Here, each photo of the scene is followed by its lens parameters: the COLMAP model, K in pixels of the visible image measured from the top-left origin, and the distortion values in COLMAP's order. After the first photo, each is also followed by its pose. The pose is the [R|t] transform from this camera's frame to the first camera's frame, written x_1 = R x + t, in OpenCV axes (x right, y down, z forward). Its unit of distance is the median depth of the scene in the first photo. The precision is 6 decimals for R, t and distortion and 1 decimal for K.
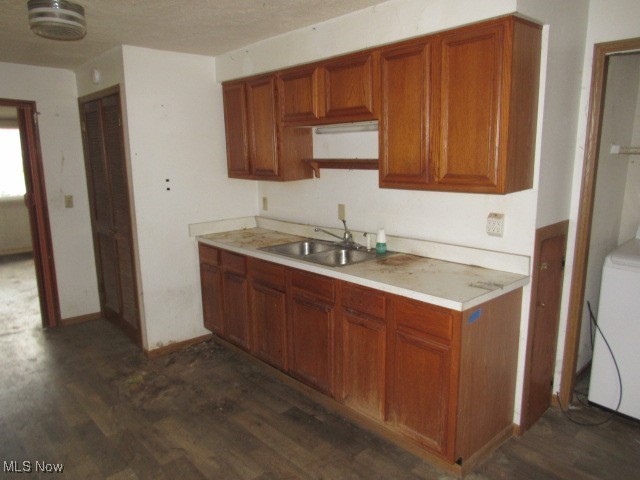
lens RADIAL K [[459.2, 0, 320.0], [0, 459.2, 239.3], [0, 0, 1]] dist [-0.021603, -0.003729]
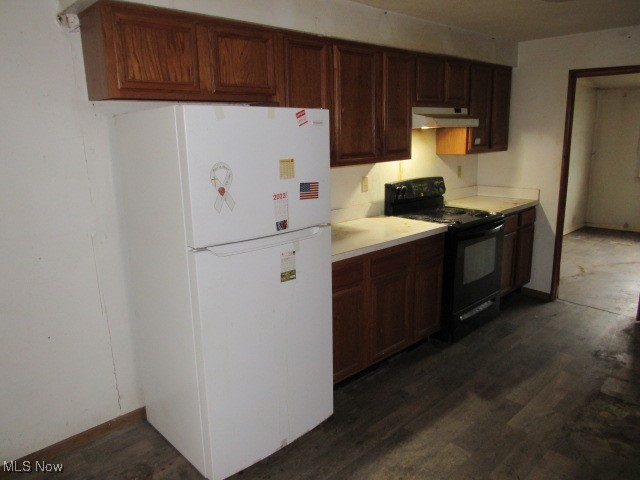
lens RADIAL K [[459.2, 0, 320.3], [0, 459.2, 239.5], [0, 0, 1]] dist [-0.021603, -0.003729]
pose [[0.017771, 0.239197, -0.970808, 0.337586], [-0.174239, 0.956845, 0.232567, -0.091580], [0.984543, 0.165020, 0.058682, 0.431329]]
